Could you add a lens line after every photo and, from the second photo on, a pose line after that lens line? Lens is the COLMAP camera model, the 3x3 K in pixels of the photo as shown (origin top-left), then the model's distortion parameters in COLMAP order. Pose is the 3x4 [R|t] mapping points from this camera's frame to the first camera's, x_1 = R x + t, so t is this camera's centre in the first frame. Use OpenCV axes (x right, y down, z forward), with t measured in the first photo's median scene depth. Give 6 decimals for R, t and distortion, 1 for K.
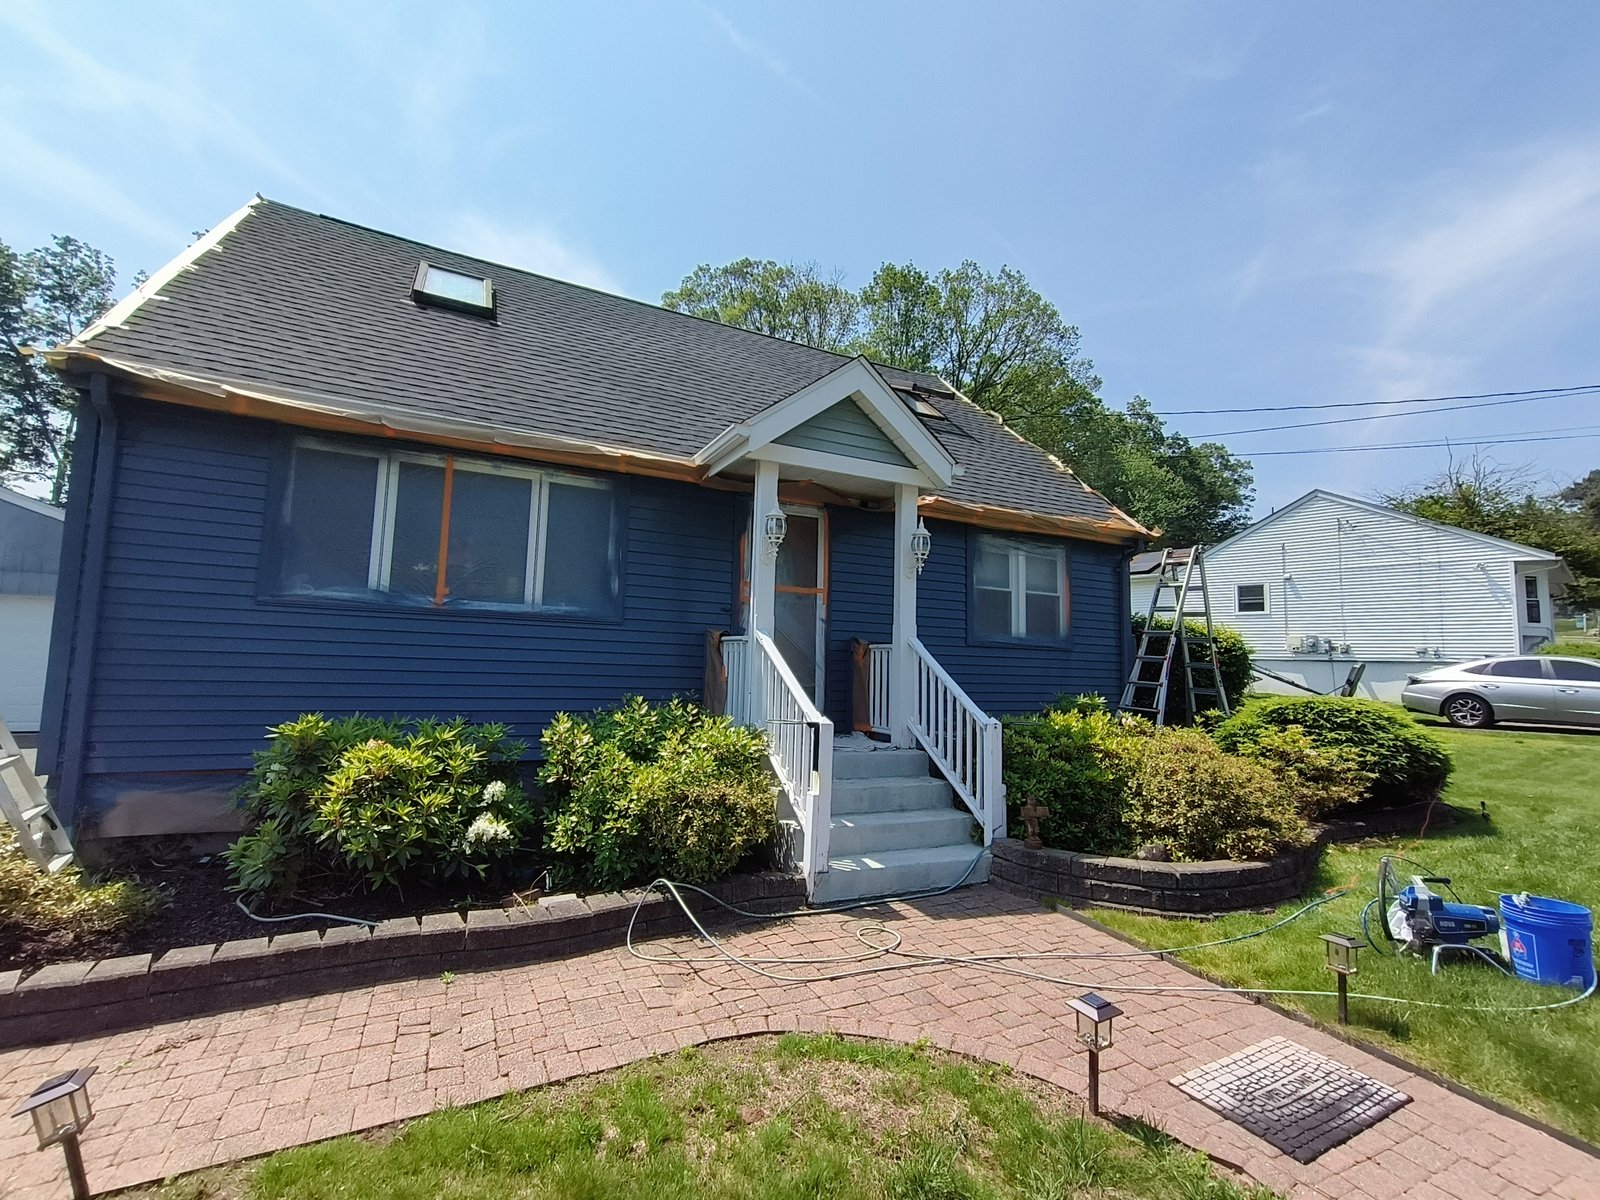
lens RADIAL K [[681.1, 0, 800.0], [0, 681.1, 600.0], [0, 0, 1]] dist [0.003176, 0.000607]
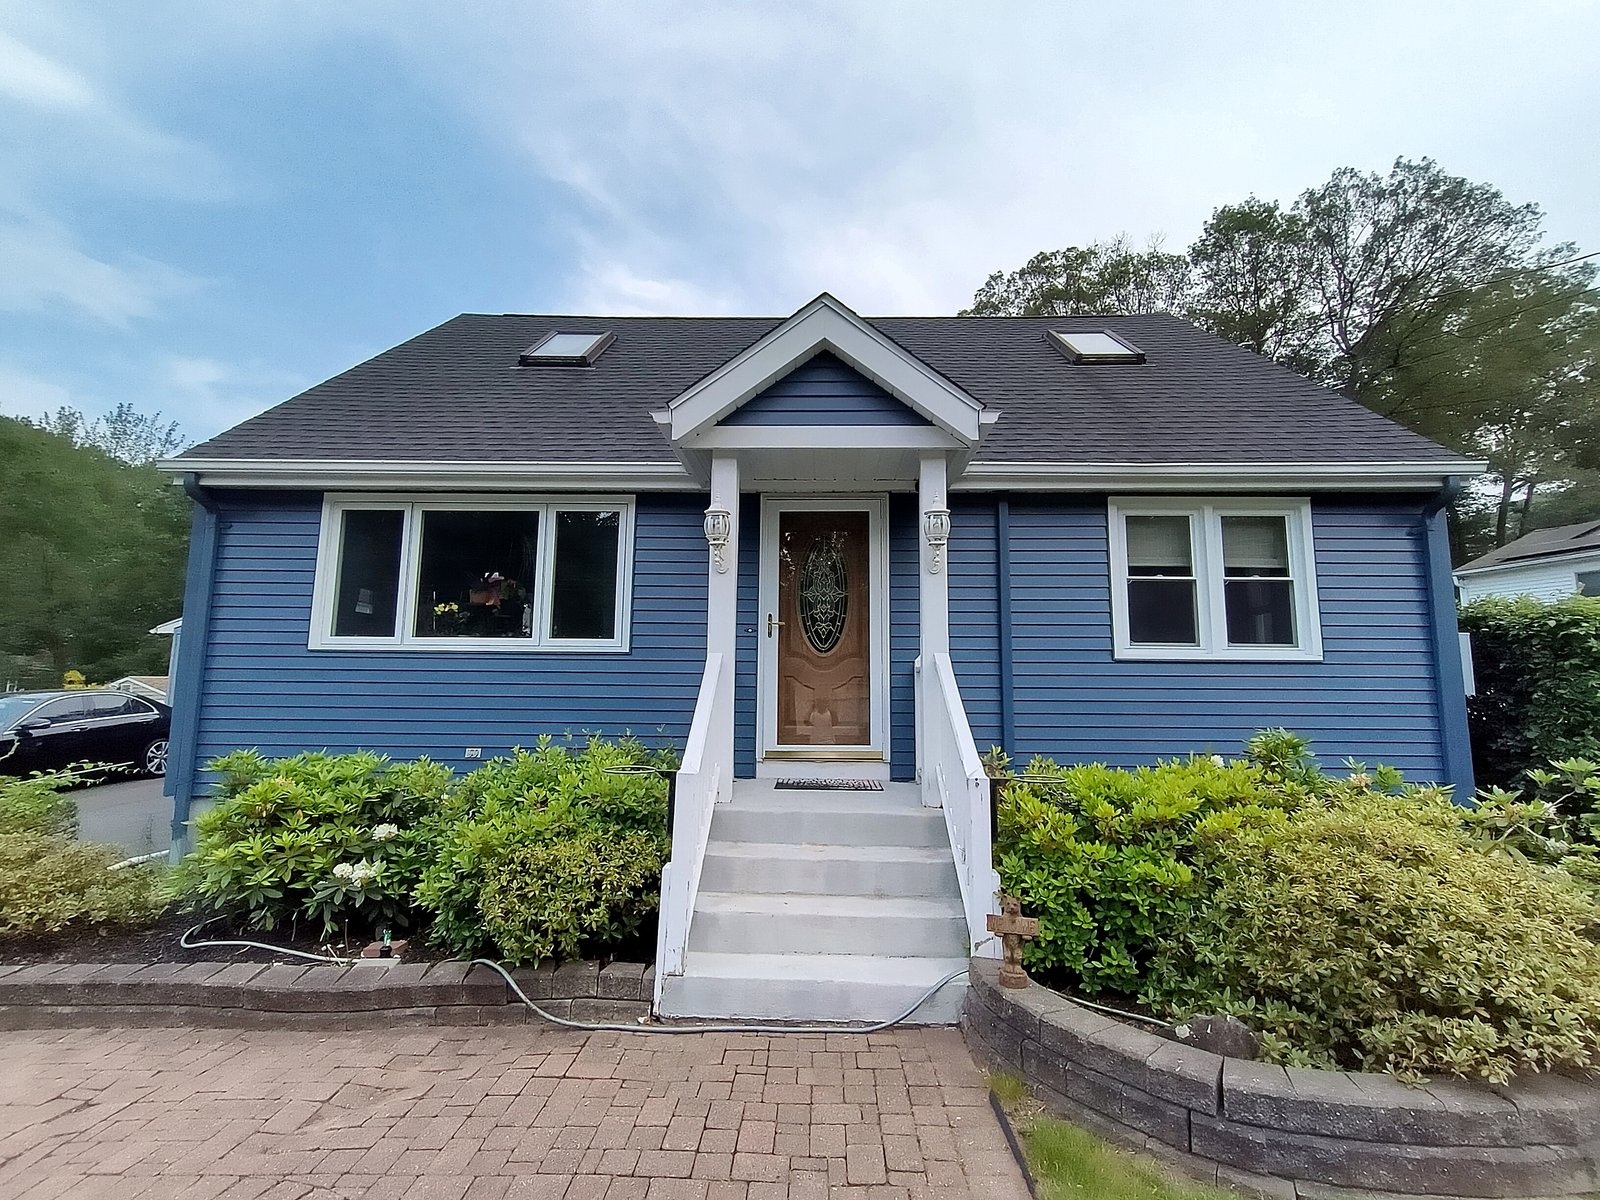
lens RADIAL K [[703.1, 0, 800.0], [0, 703.1, 600.0], [0, 0, 1]] dist [-0.000663, -0.000551]
pose [[0.886664, -0.081499, -0.455176, 0.251480], [0.061686, 0.996395, -0.058242, 0.021979], [0.458282, 0.023563, 0.888495, 0.174358]]
